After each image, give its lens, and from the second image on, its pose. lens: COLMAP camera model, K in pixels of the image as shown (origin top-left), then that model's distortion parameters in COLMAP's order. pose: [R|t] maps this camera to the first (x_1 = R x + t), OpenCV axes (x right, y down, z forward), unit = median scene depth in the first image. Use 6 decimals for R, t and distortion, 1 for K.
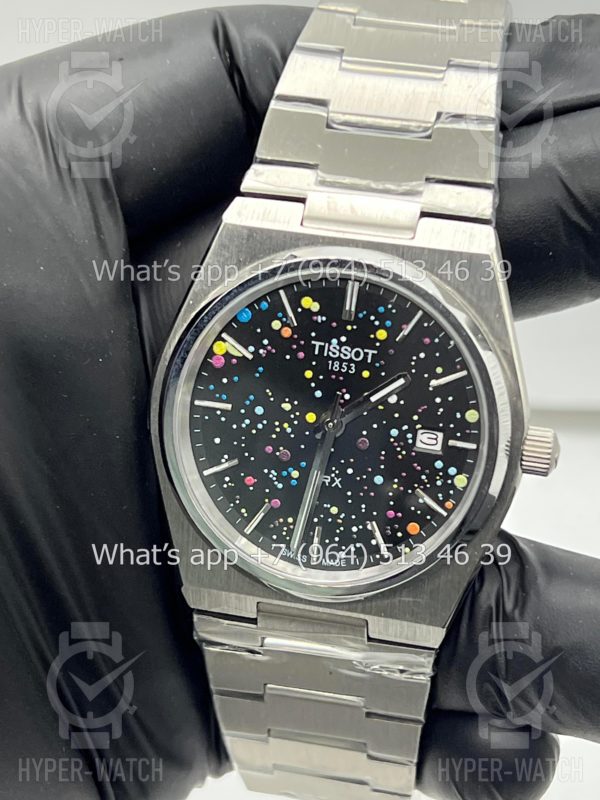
lens RADIAL K [[1879.8, 0, 295.7], [0, 1879.8, 403.6], [0, 0, 1]] dist [0.196913, 0.000000]
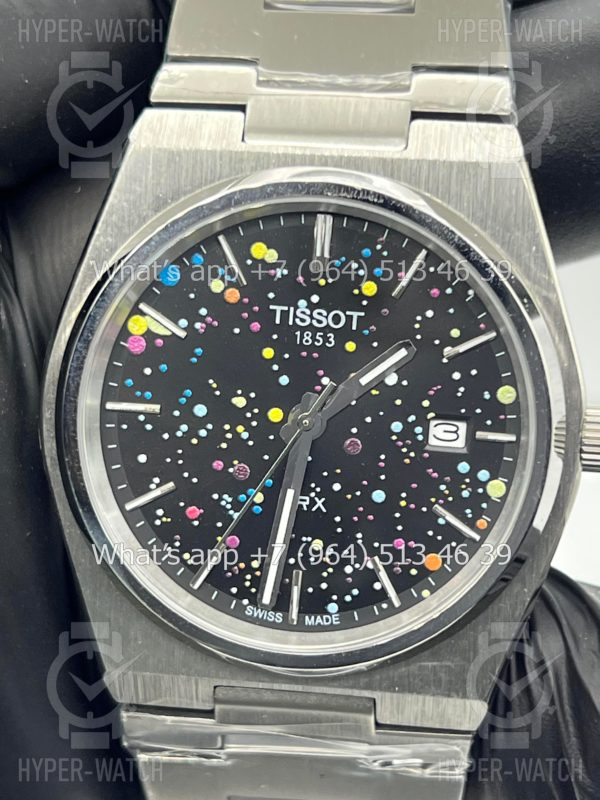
lens RADIAL K [[1879.8, 0, 294.2], [0, 1879.8, 396.0], [0, 0, 1]] dist [0.196913, 0.000000]
pose [[0.992789, -0.068535, 0.098349, -0.053504], [0.072557, 0.996643, -0.037919, 0.027574], [-0.095420, 0.044781, 0.994429, 0.302649]]
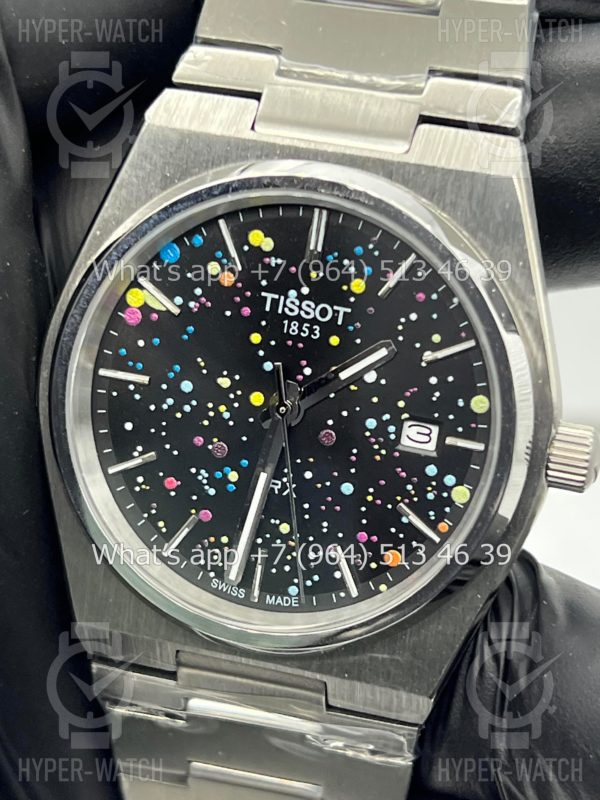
lens RADIAL K [[1879.8, 0, 295.6], [0, 1879.8, 414.4], [0, 0, 1]] dist [0.196913, 0.000000]
pose [[0.999082, 0.036703, -0.022097, 0.039055], [-0.036547, 0.999304, 0.007416, 0.007570], [0.022354, -0.006602, 0.999728, 0.279752]]
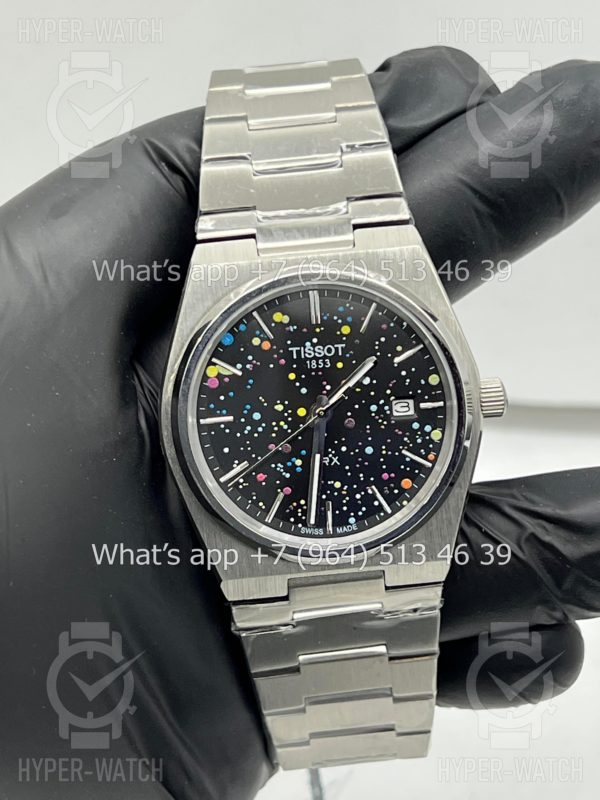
lens RADIAL K [[1879.8, 0, 320.0], [0, 1879.8, 407.9], [0, 0, 1]] dist [0.196913, 0.000000]
pose [[0.949983, -0.206593, 0.234202, -0.257064], [0.228482, 0.971011, -0.070239, 0.090533], [-0.212902, 0.120237, 0.969647, -0.147050]]
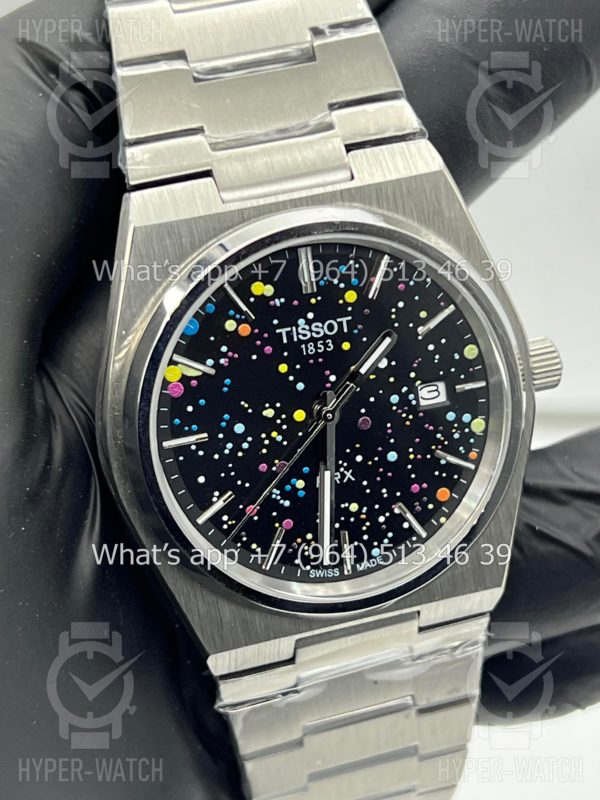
lens RADIAL K [[1879.8, 0, 299.0], [0, 1879.8, 402.1], [0, 0, 1]] dist [0.196913, 0.000000]
pose [[0.862488, -0.337799, 0.376836, -0.311277], [0.308843, 0.941217, 0.136848, -0.114964], [-0.400912, -0.001647, 0.916115, 0.220271]]
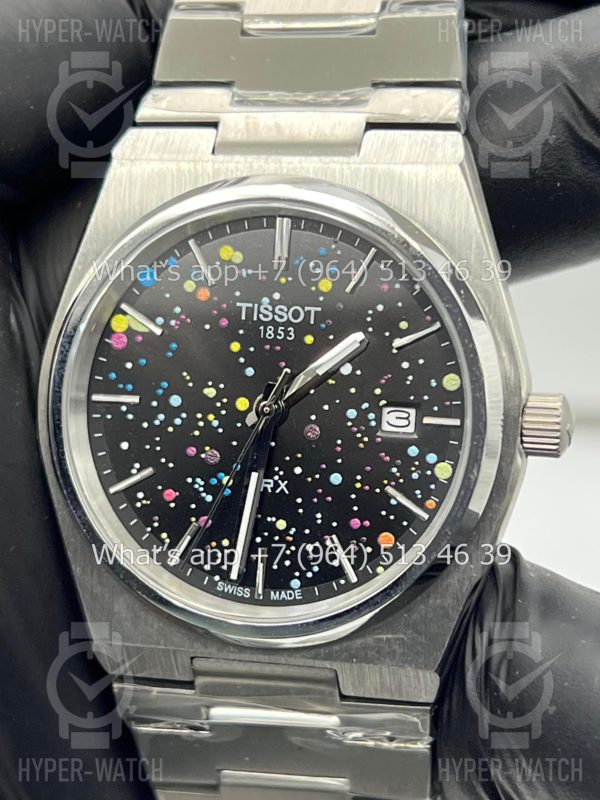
lens RADIAL K [[1879.8, 0, 306.5], [0, 1879.8, 402.2], [0, 0, 1]] dist [0.196913, 0.000000]
pose [[0.996374, -0.070326, -0.047894, 0.070273], [0.065095, 0.992529, -0.103194, 0.086782], [0.054794, 0.099702, 0.993508, 0.248388]]
